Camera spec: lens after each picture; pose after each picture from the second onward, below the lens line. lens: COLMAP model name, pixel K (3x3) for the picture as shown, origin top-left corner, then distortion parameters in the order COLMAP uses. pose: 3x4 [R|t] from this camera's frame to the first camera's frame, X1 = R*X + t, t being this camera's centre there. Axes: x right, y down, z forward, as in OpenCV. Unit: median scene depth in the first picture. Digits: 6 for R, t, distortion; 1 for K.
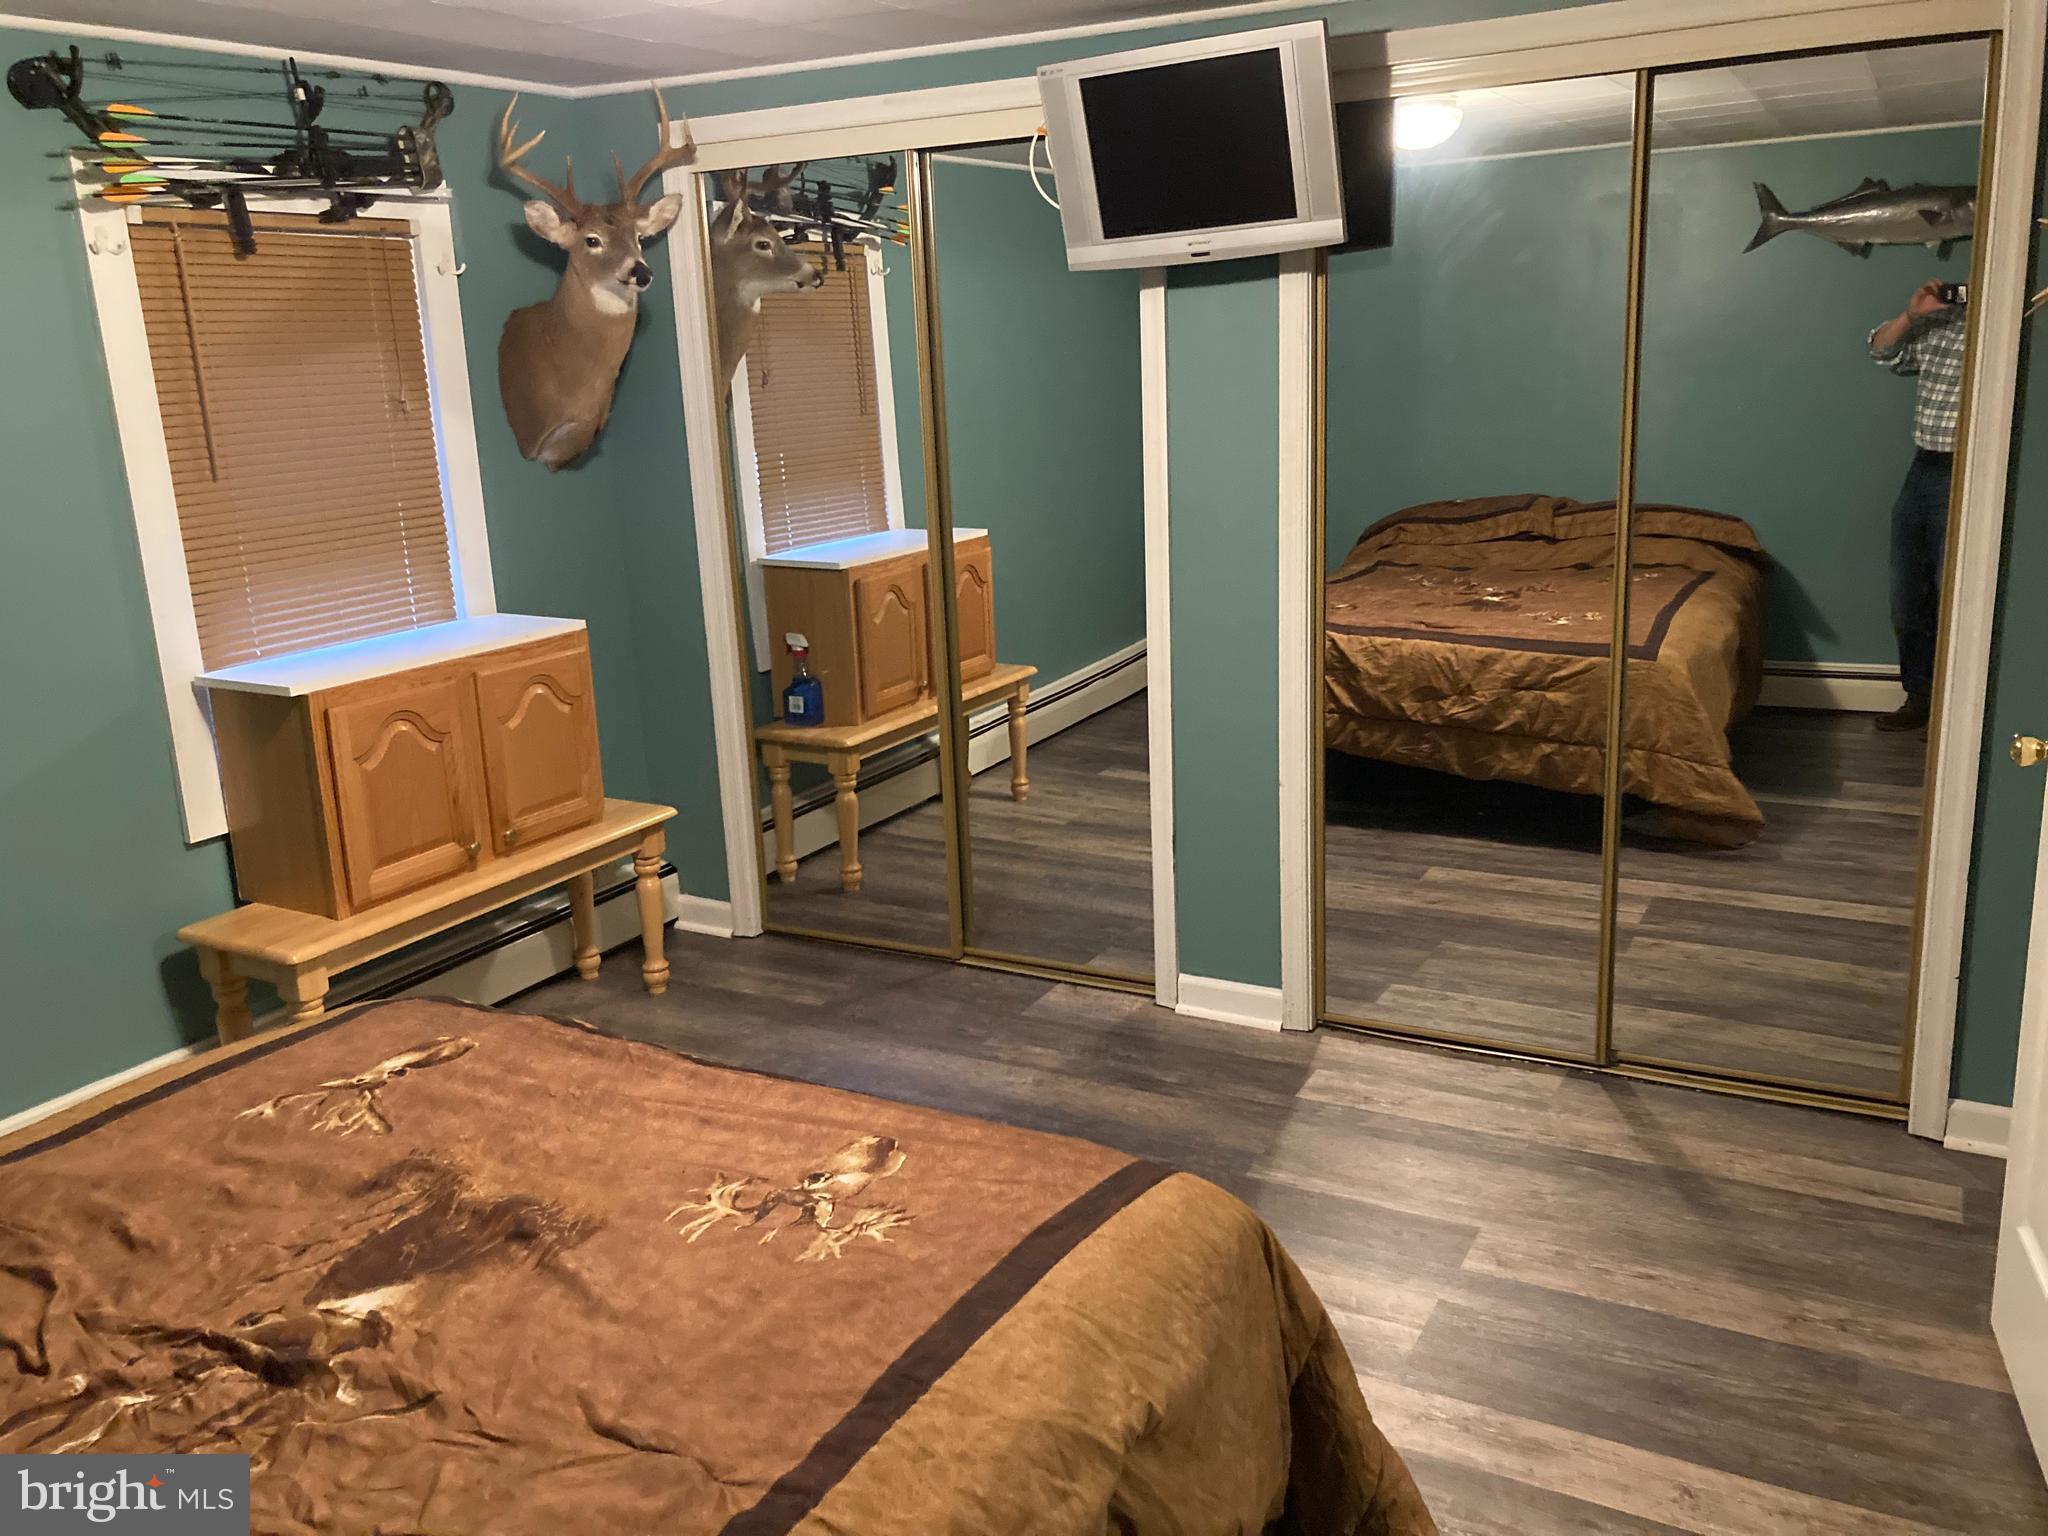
lens RADIAL K [[1704.8, 0, 1020.2], [0, 1704.8, 769.3], [0, 0, 1]] dist [0.051663, -0.012316]
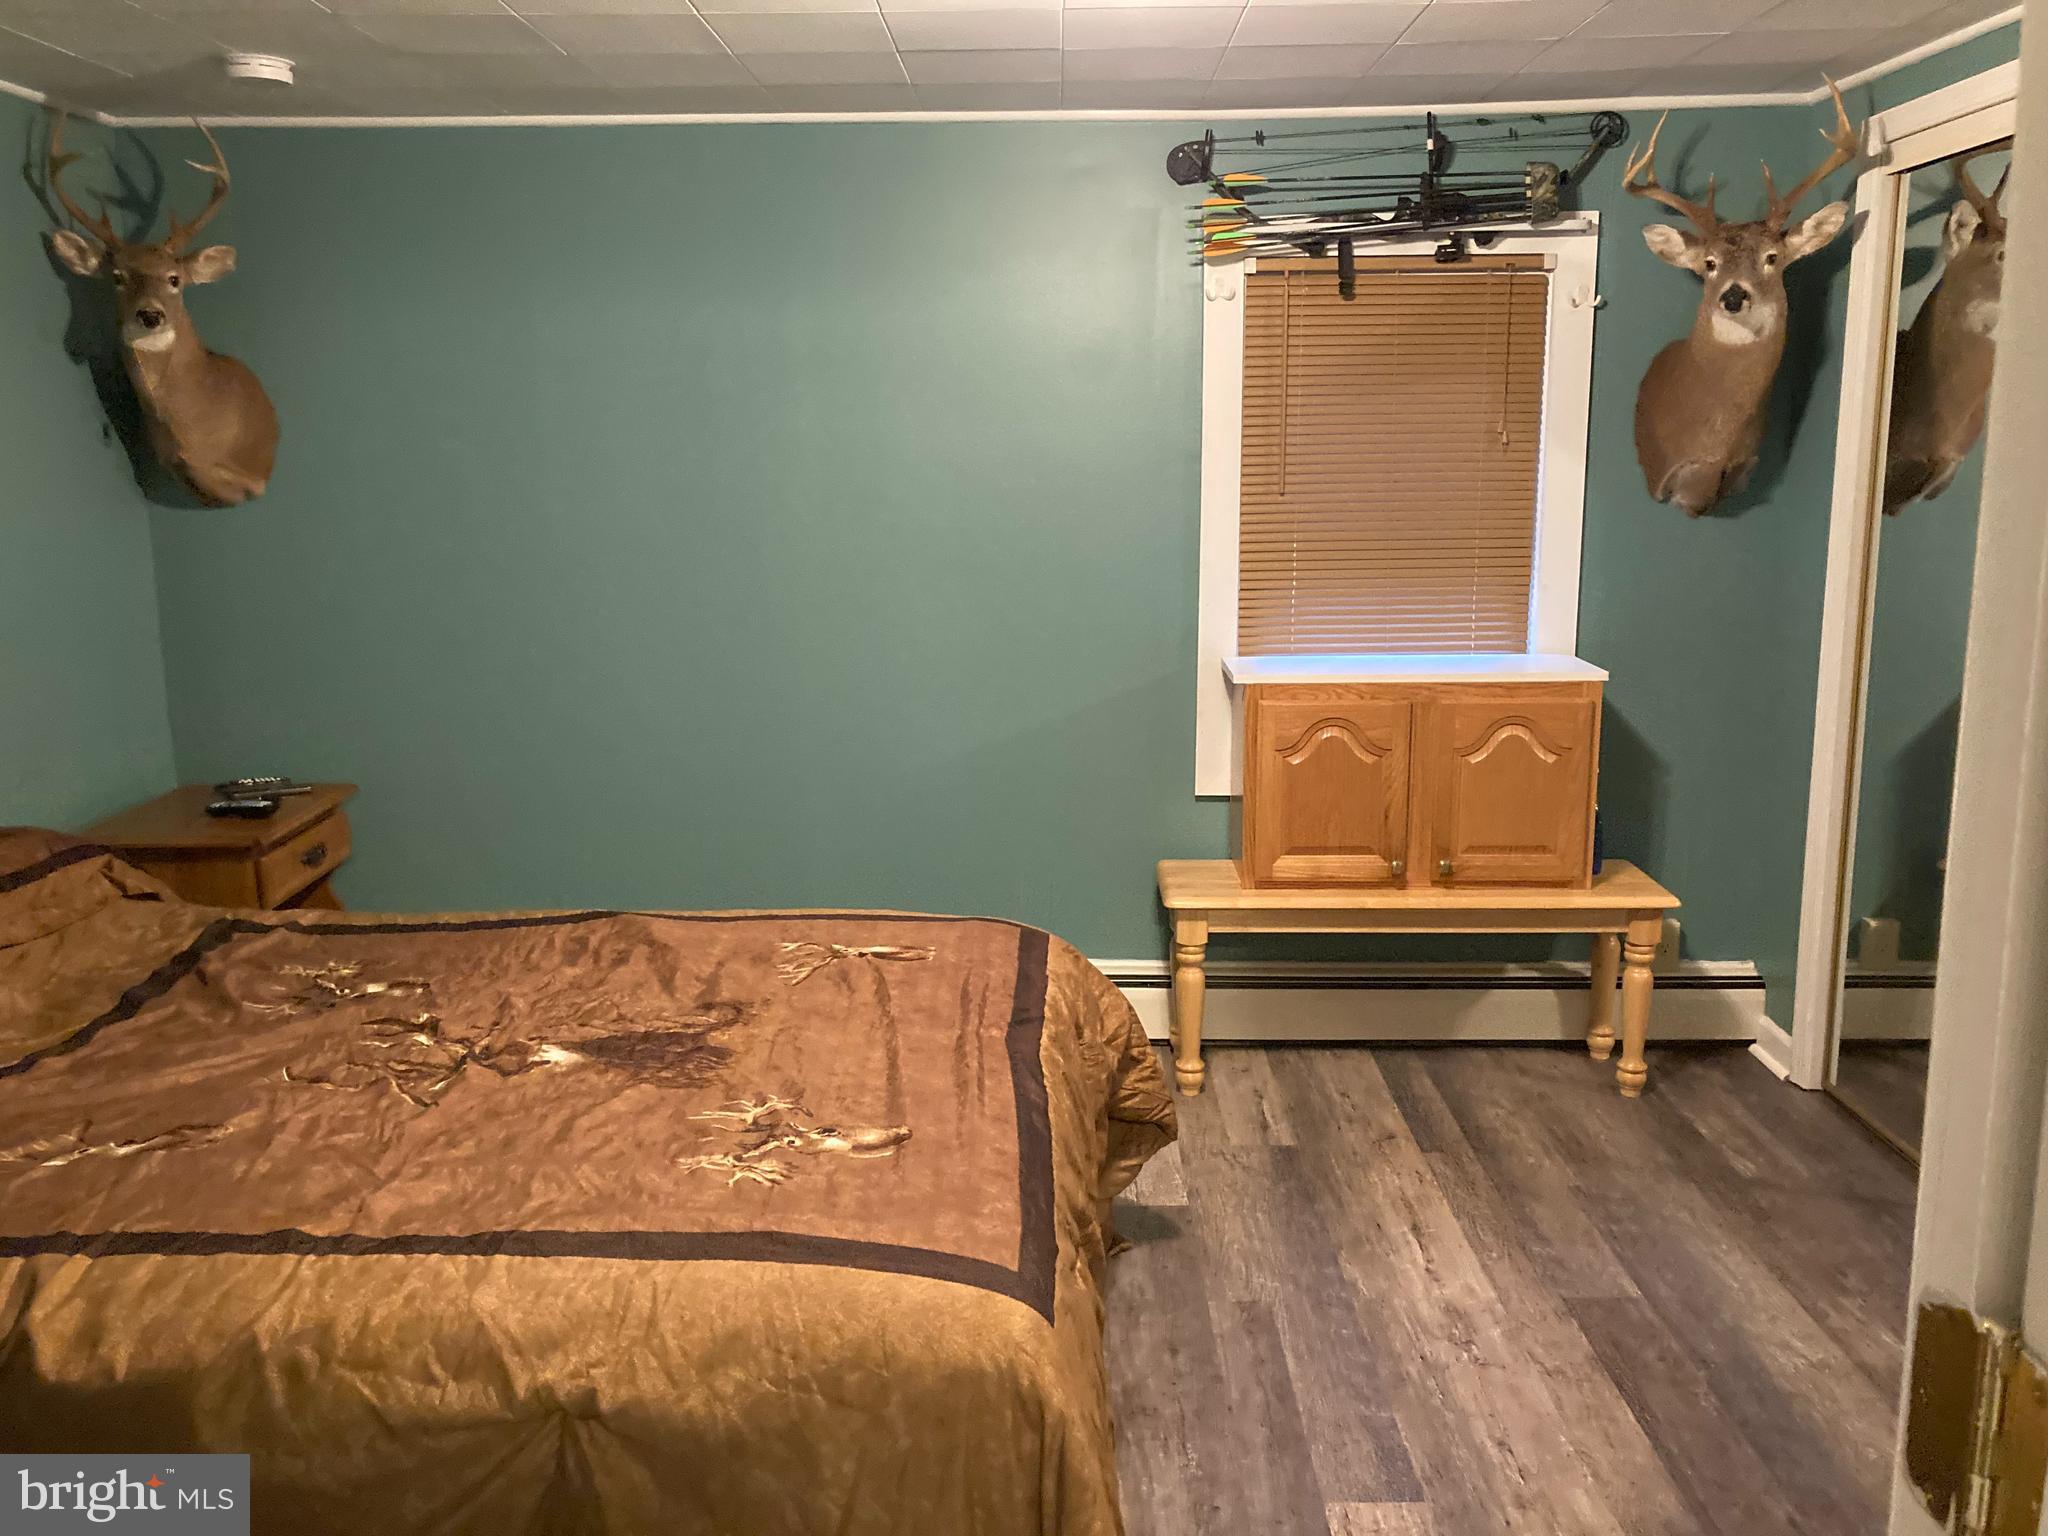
lens RADIAL K [[1704.8, 0, 1020.2], [0, 1704.8, 769.3], [0, 0, 1]] dist [0.051663, -0.012316]
pose [[0.476778, 0.206279, -0.854477, 0.450821], [-0.232119, 0.967116, 0.103954, -0.066408], [0.847823, 0.148778, 0.508981, 0.296217]]
